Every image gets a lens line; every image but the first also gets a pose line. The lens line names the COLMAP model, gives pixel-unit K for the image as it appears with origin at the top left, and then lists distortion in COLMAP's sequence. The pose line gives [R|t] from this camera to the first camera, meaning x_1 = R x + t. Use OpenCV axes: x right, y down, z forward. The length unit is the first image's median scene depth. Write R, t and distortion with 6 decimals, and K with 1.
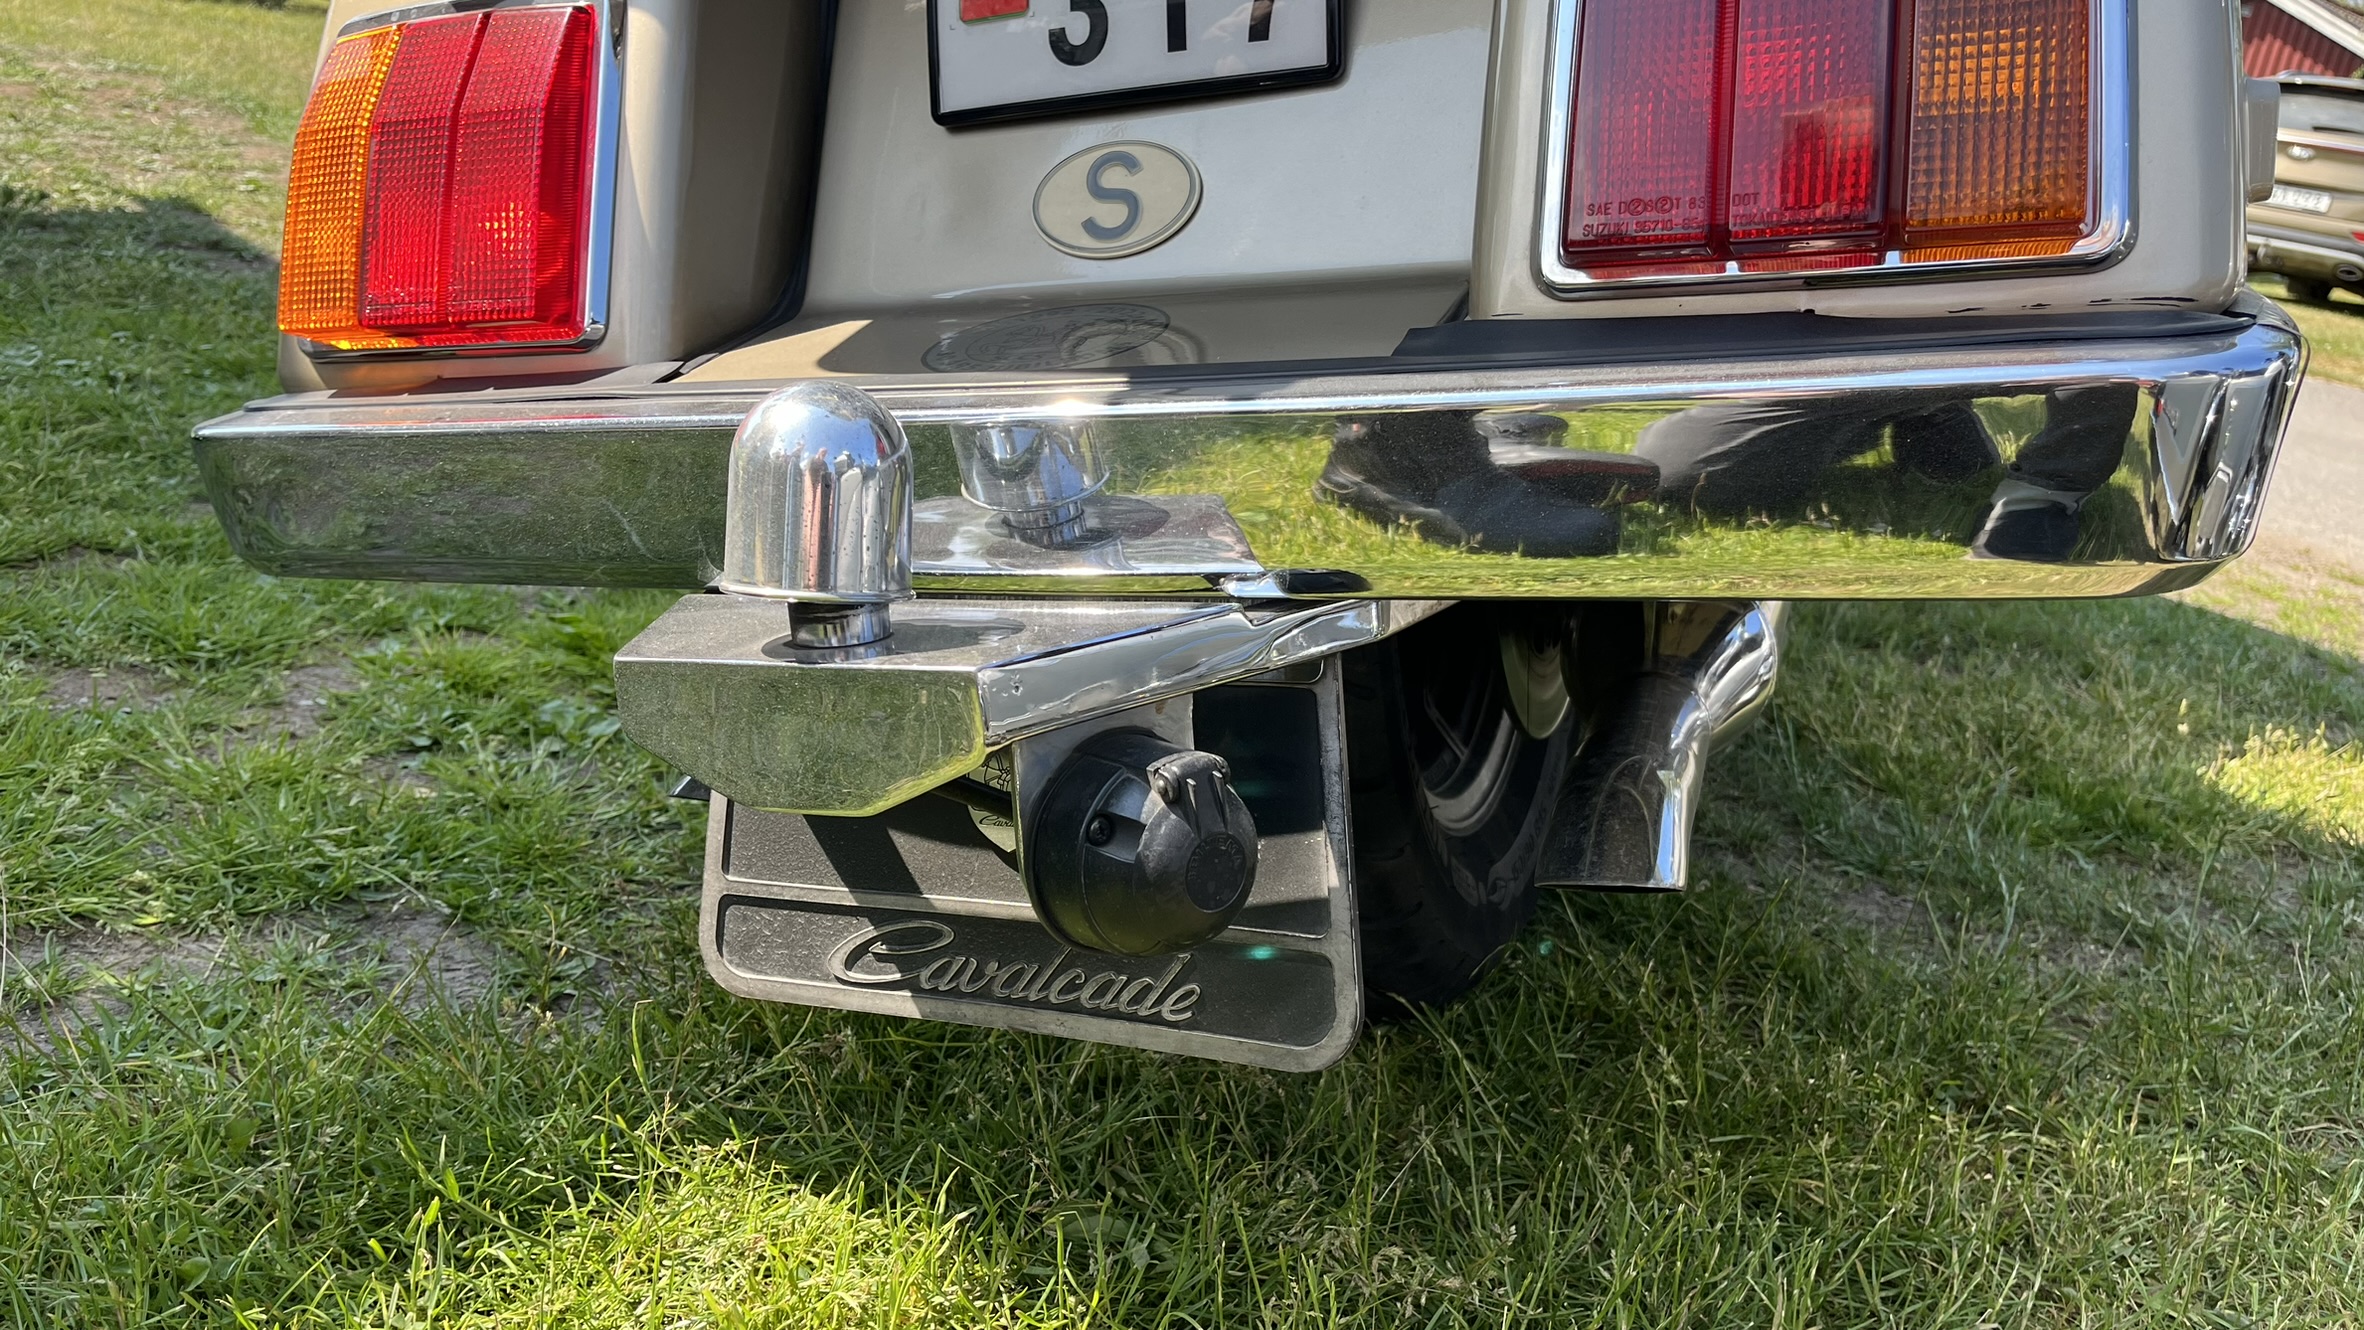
lens RADIAL K [[1829.2, 0, 1171.0], [0, 1829.2, 703.6], [0, 0, 1]] dist [0.074745, -0.121111]
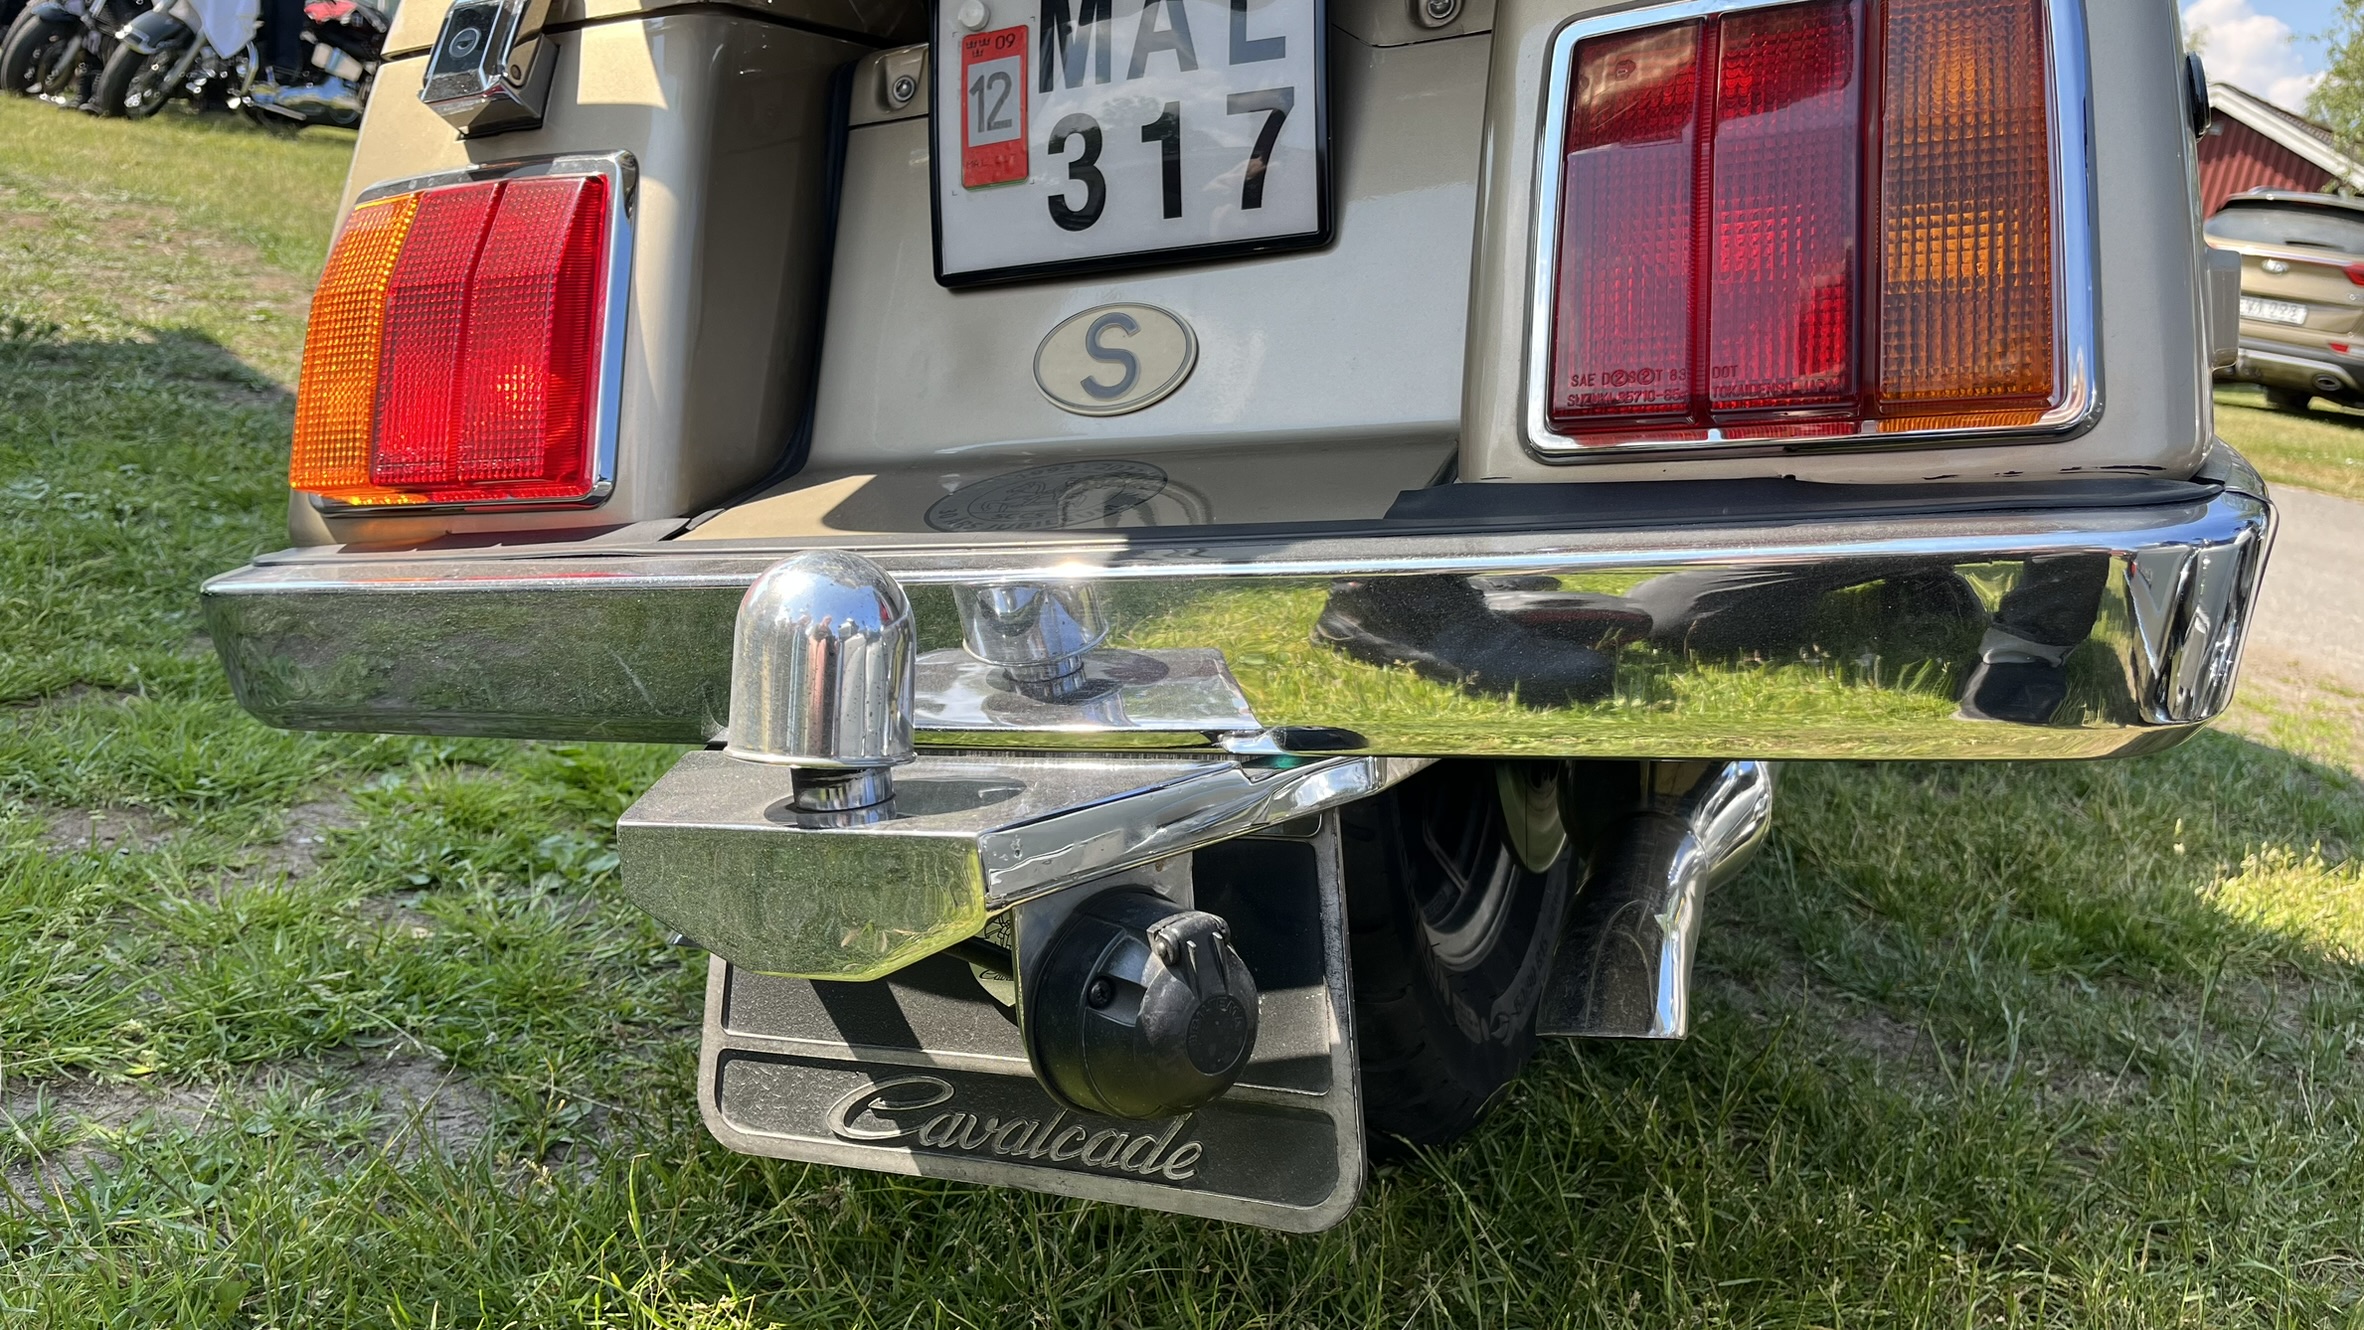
lens RADIAL K [[1828.9, 0, 1185.4], [0, 1828.9, 682.1], [0, 0, 1]] dist [0.083082, -0.135440]
pose [[0.999950, -0.006322, 0.007786, 0.000557], [0.006843, 0.997607, -0.068796, -0.019113], [-0.007332, 0.068845, 0.997600, -0.008608]]
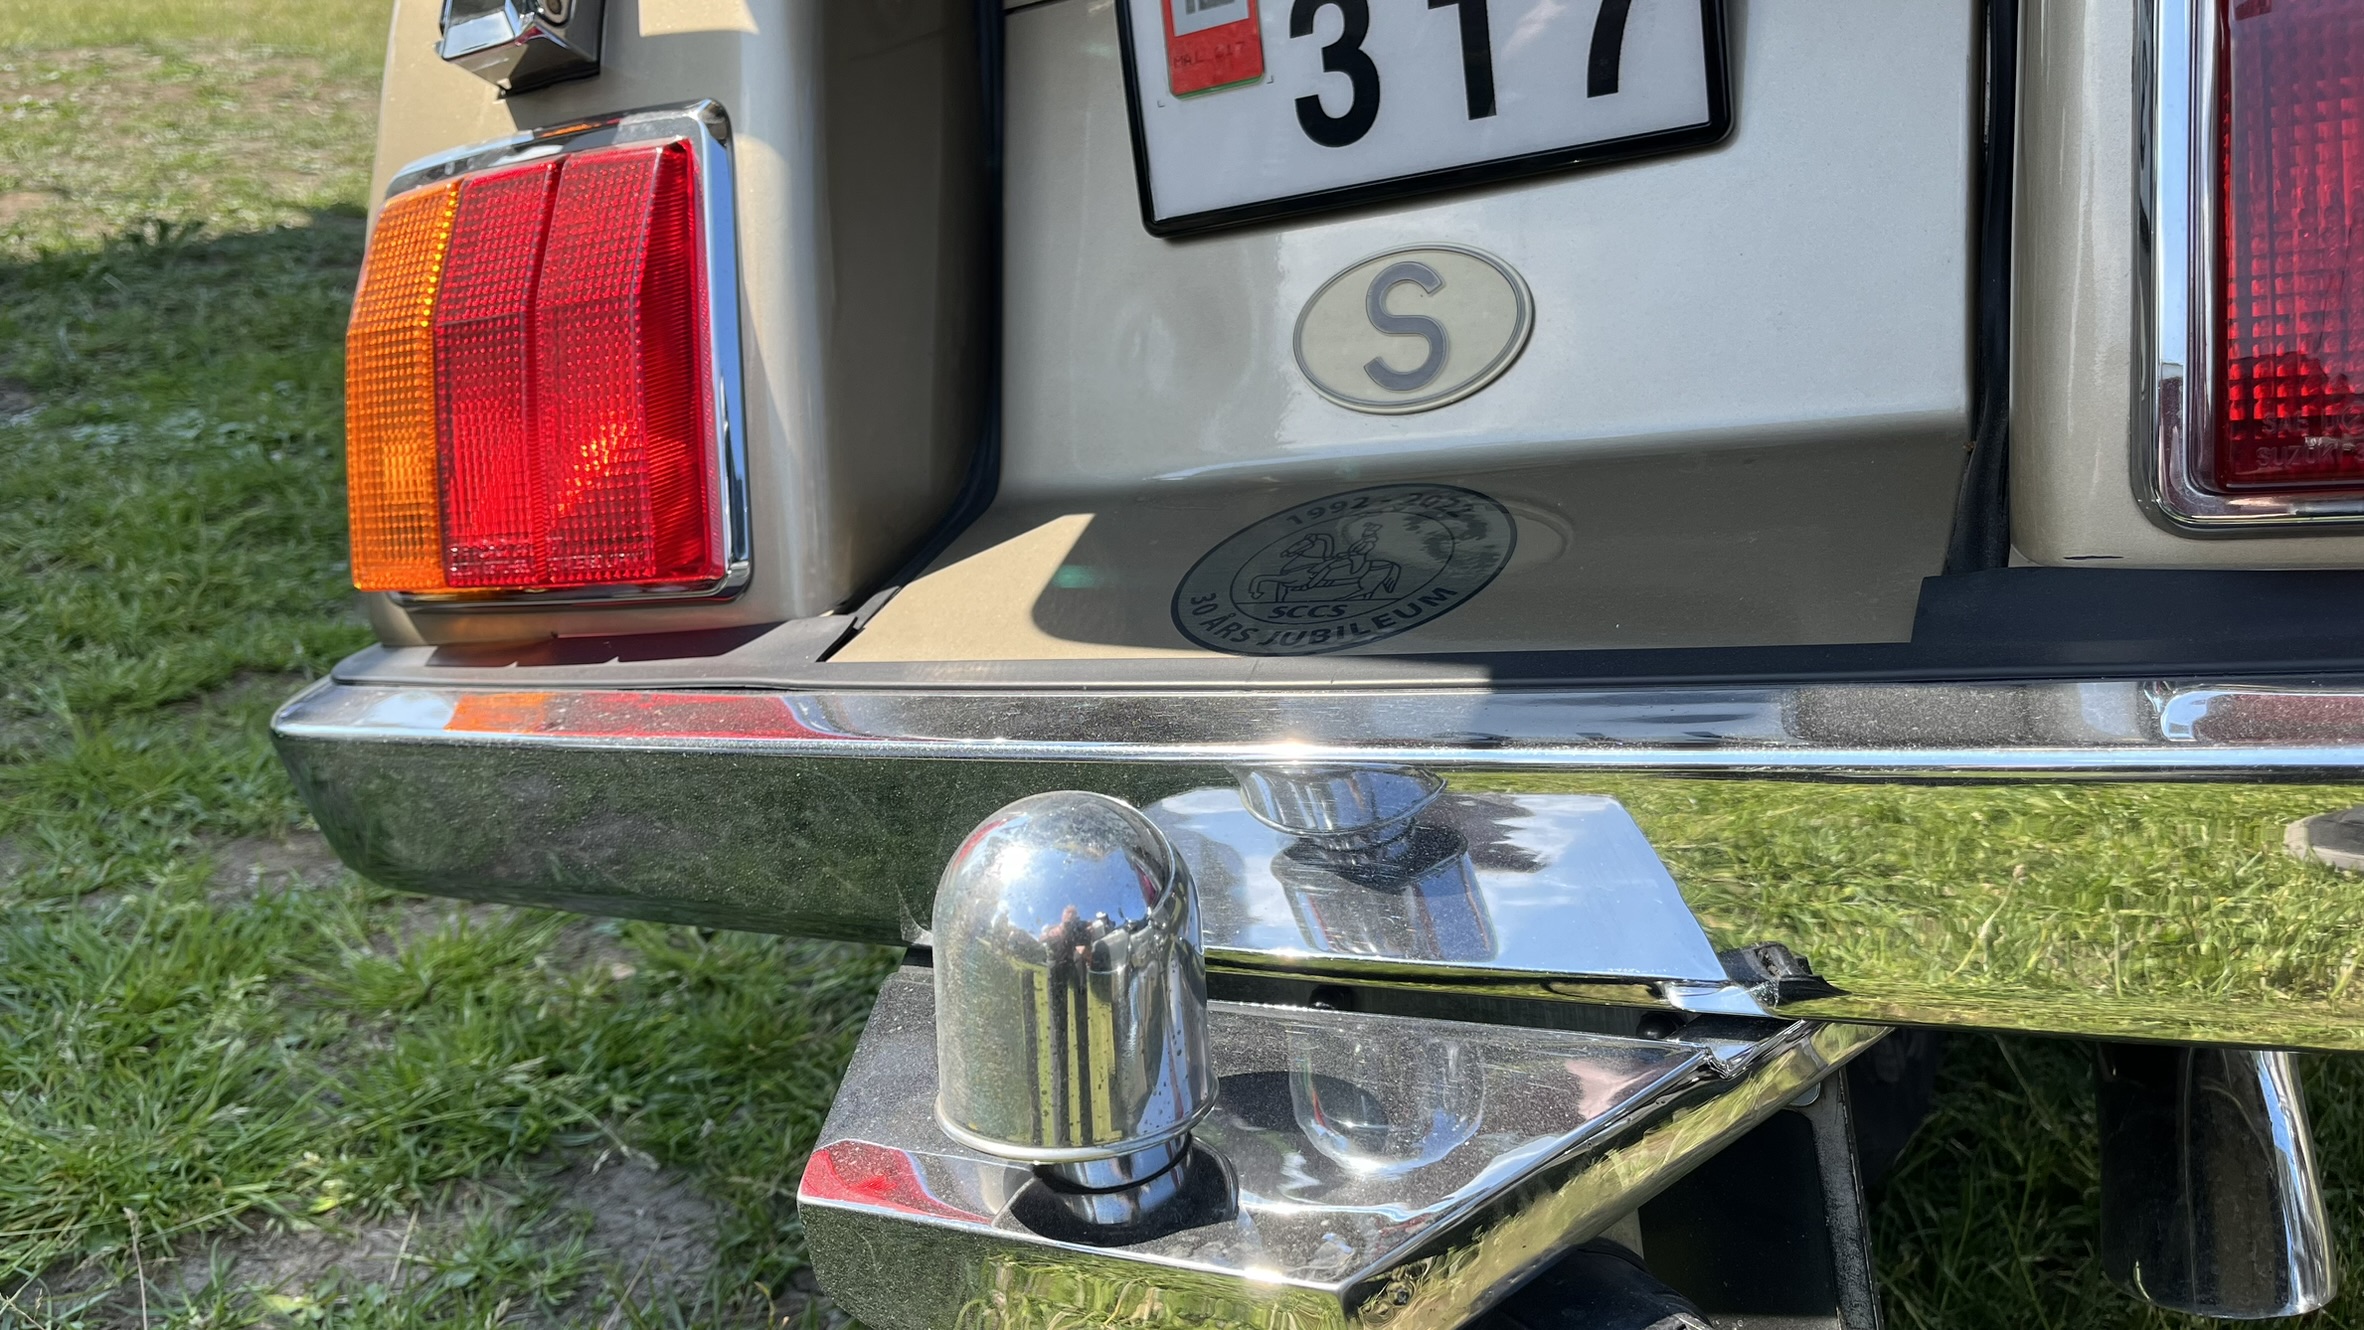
lens RADIAL K [[1810.6, 0, 1182.0], [0, 1810.6, 665.0], [0, 0, 1]] dist [0.027570, -0.037669]
pose [[0.990541, -0.084440, -0.108160, -0.043358], [0.092230, 0.993333, 0.069159, -0.165021], [0.101599, -0.078481, 0.991725, 0.225657]]
